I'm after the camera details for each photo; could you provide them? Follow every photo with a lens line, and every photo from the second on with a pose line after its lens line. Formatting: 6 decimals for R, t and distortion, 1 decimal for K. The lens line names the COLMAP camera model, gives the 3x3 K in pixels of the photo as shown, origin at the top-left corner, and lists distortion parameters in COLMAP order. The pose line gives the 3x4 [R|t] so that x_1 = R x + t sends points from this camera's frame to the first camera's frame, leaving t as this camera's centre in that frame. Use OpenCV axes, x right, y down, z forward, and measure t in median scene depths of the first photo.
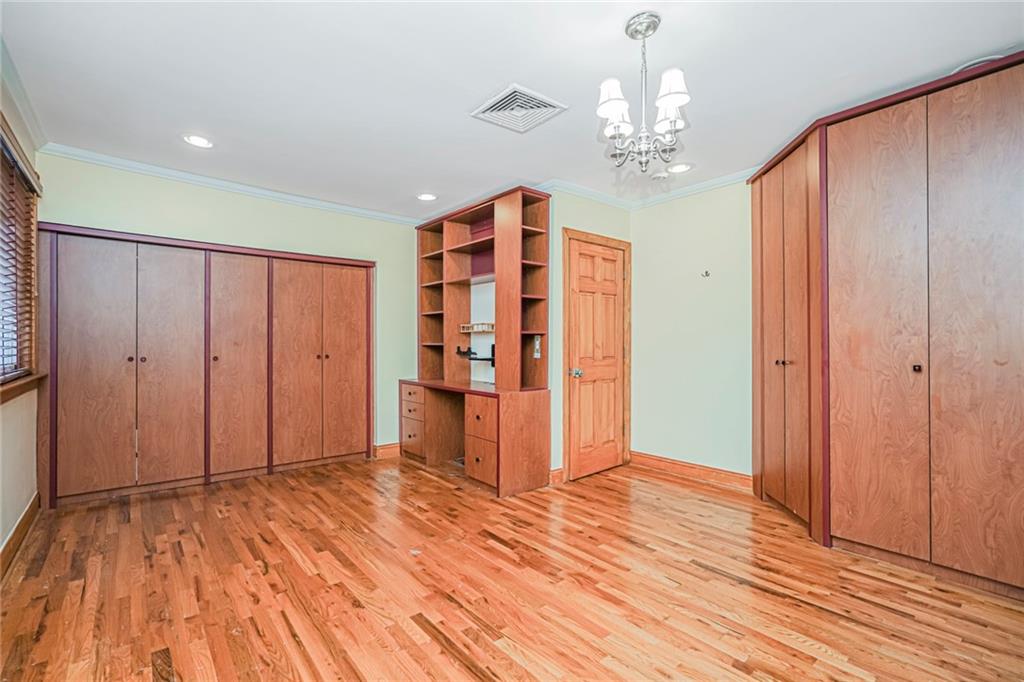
lens RADIAL K [[464.9, 0, 512.5], [0, 464.9, 344.0], [0, 0, 1]] dist [-0.022163, 0.013243]
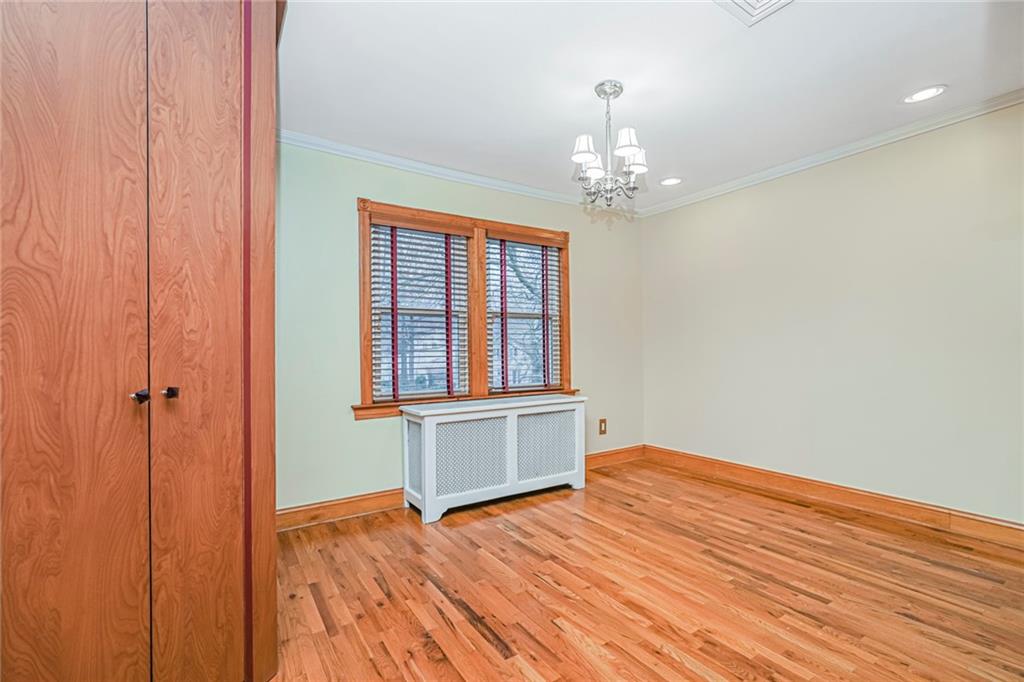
lens RADIAL K [[464.9, 0, 512.5], [0, 464.9, 344.0], [0, 0, 1]] dist [-0.022163, 0.013243]
pose [[-0.993093, 0.010132, 0.116890, 0.315720], [0.009419, 0.999934, -0.006653, 0.003010], [-0.116949, -0.005506, -0.993123, 1.796041]]
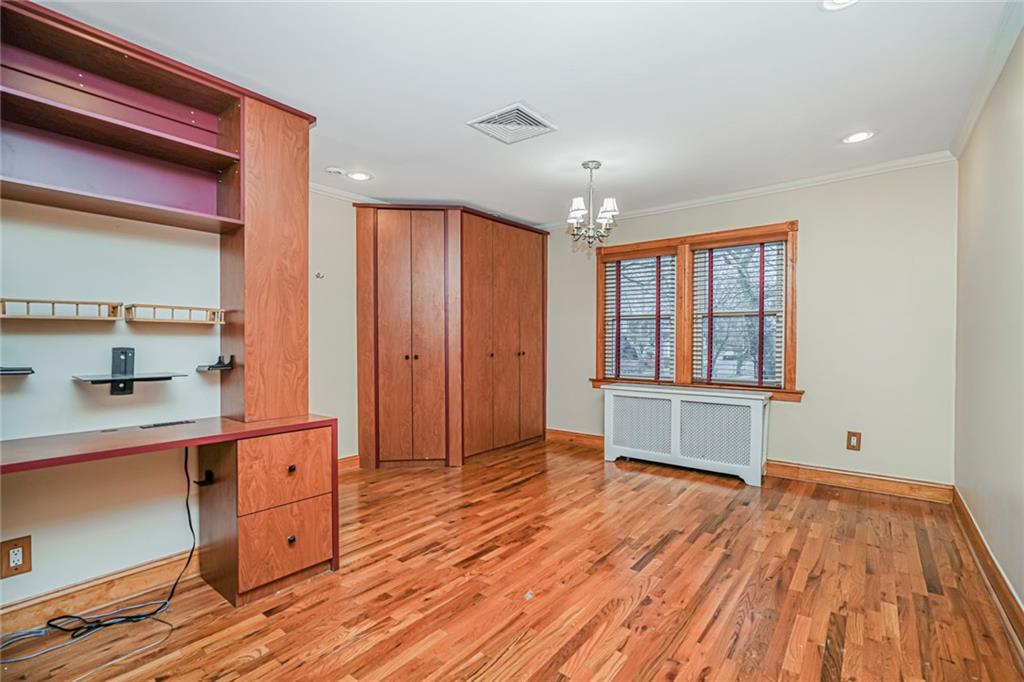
lens RADIAL K [[464.9, 0, 512.5], [0, 464.9, 344.0], [0, 0, 1]] dist [-0.022163, 0.013243]
pose [[-0.209471, -0.006467, 0.977793, -1.116290], [0.001056, 0.999976, 0.006840, -0.009360], [-0.977814, 0.002466, -0.209459, 1.323766]]
